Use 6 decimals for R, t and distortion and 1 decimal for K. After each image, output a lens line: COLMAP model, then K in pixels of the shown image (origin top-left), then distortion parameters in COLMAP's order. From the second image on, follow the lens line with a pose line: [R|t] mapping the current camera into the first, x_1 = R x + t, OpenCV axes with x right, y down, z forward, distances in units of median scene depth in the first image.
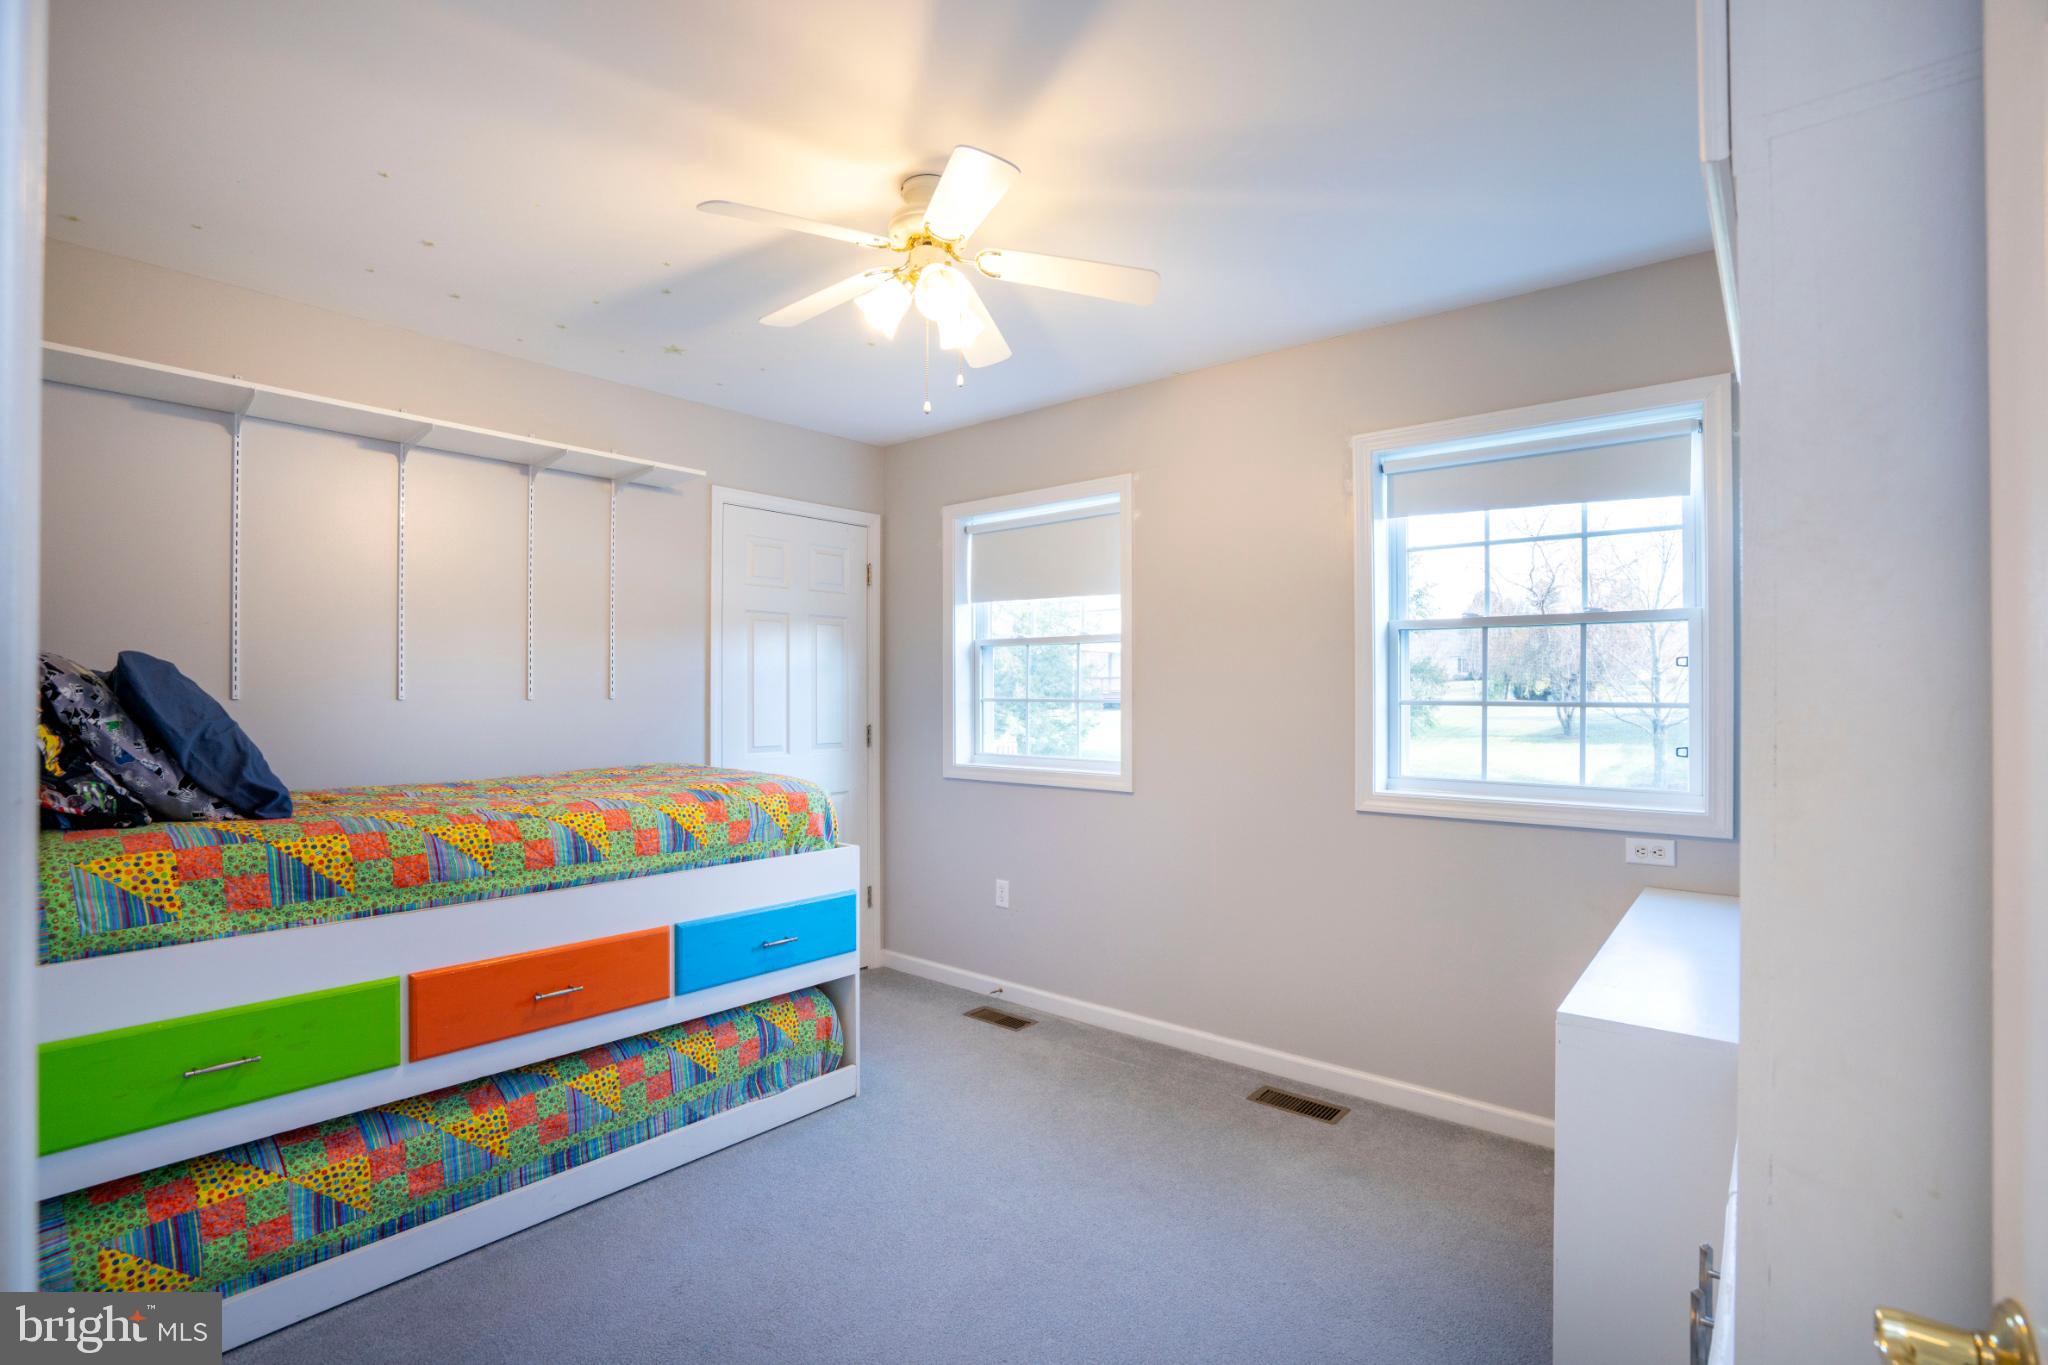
lens RADIAL K [[939.9, 0, 1027.7], [0, 939.9, 689.4], [0, 0, 1]] dist [-0.038872, 0.004361]
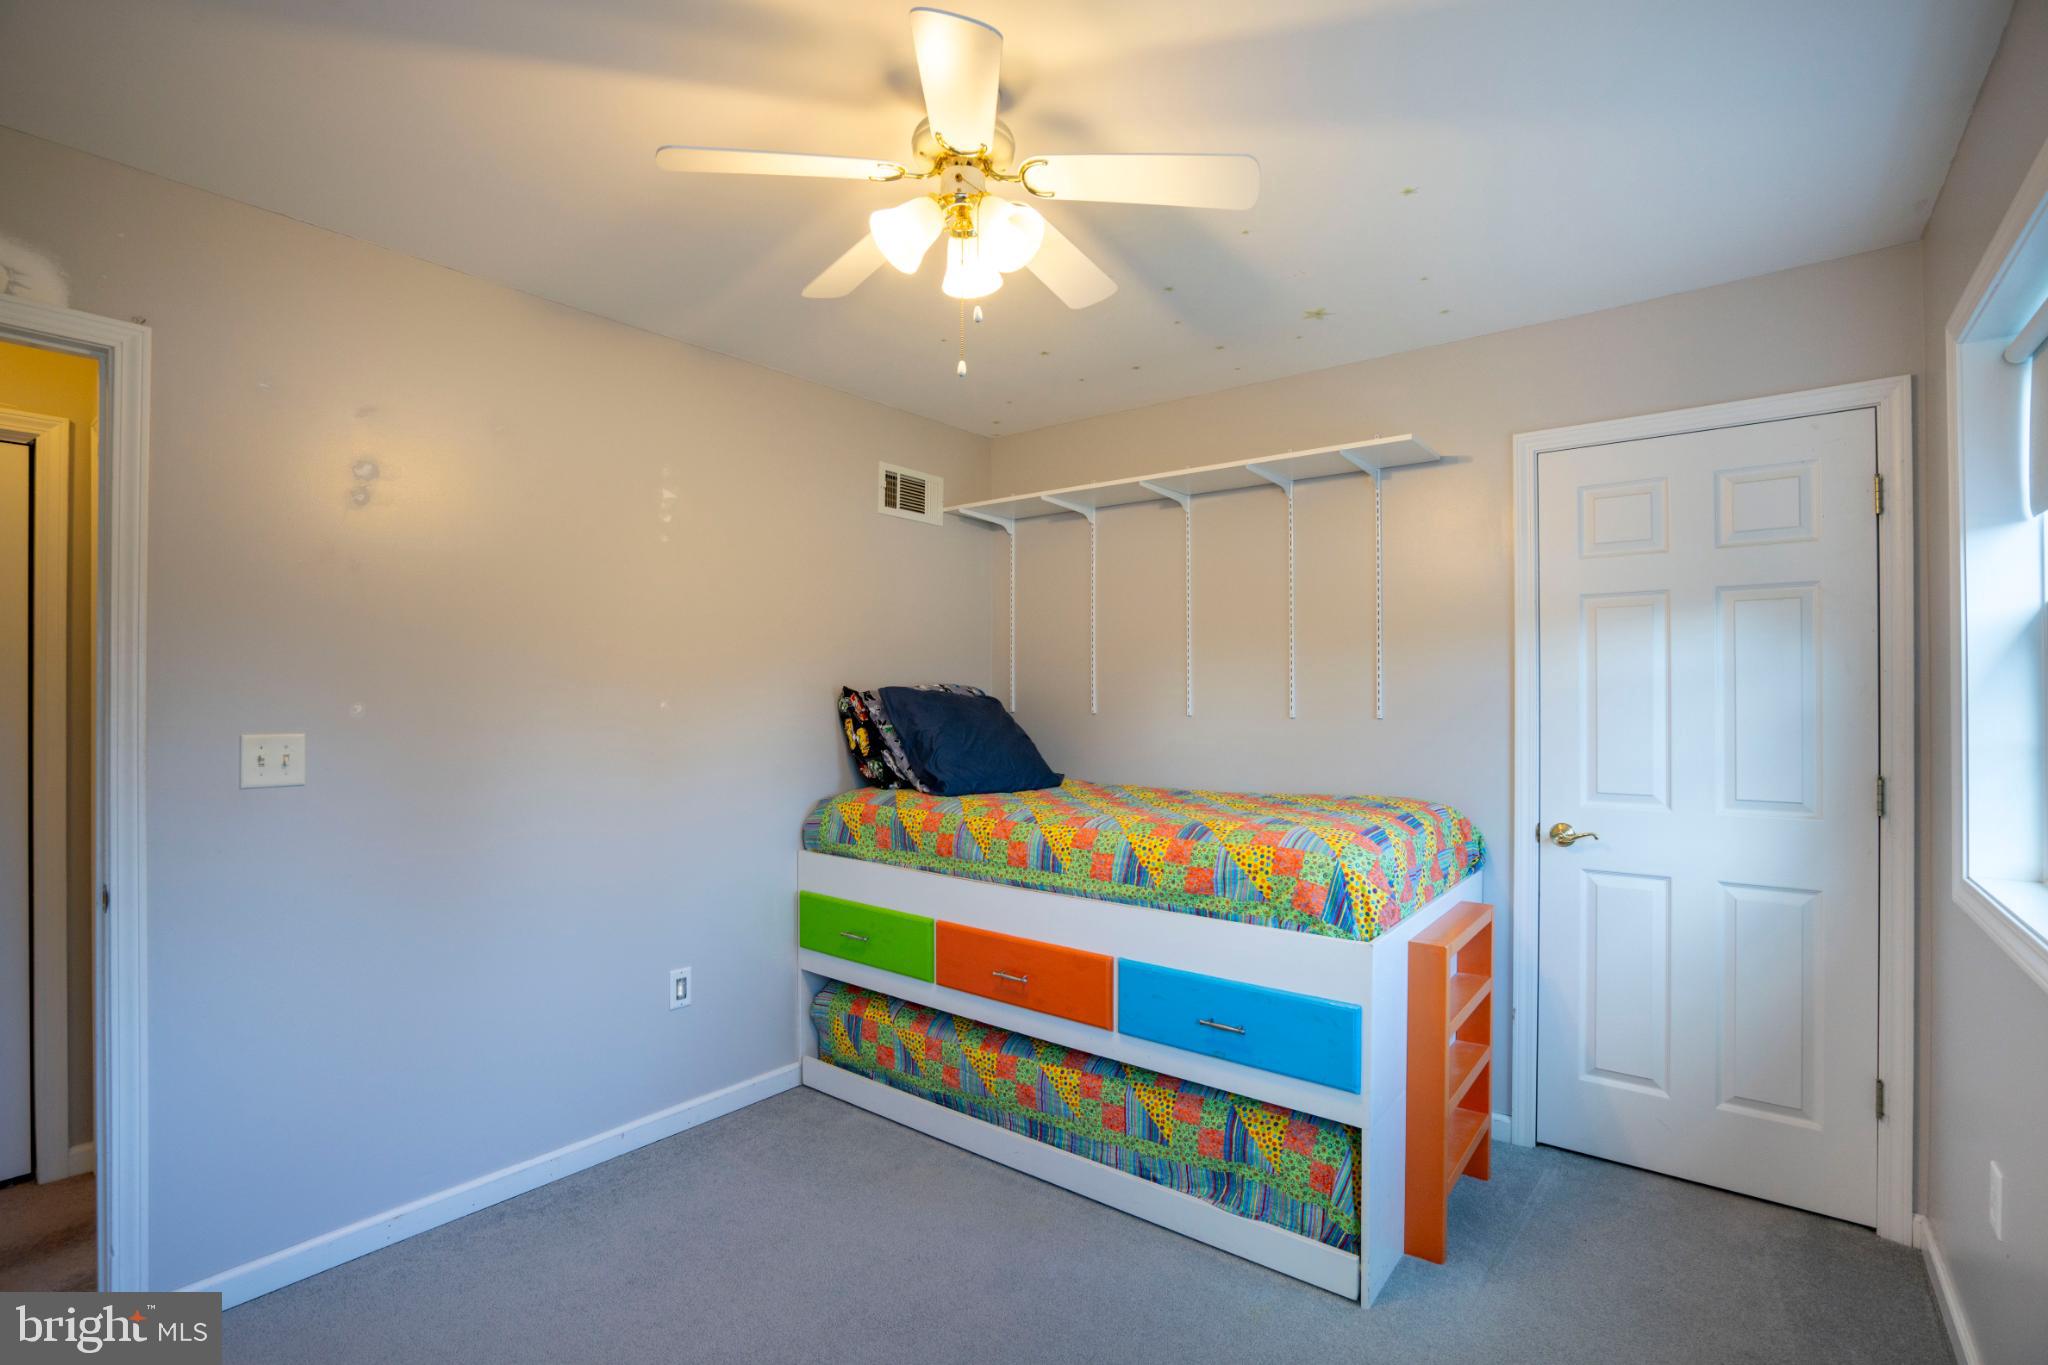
lens RADIAL K [[939.9, 0, 1020.8], [0, 939.9, 688.0], [0, 0, 1]] dist [-0.038872, 0.004361]
pose [[0.032677, -0.004345, -0.999457, 0.603303], [0.006494, 0.999970, -0.004135, -0.023849], [0.999445, -0.006355, 0.032704, 0.896489]]
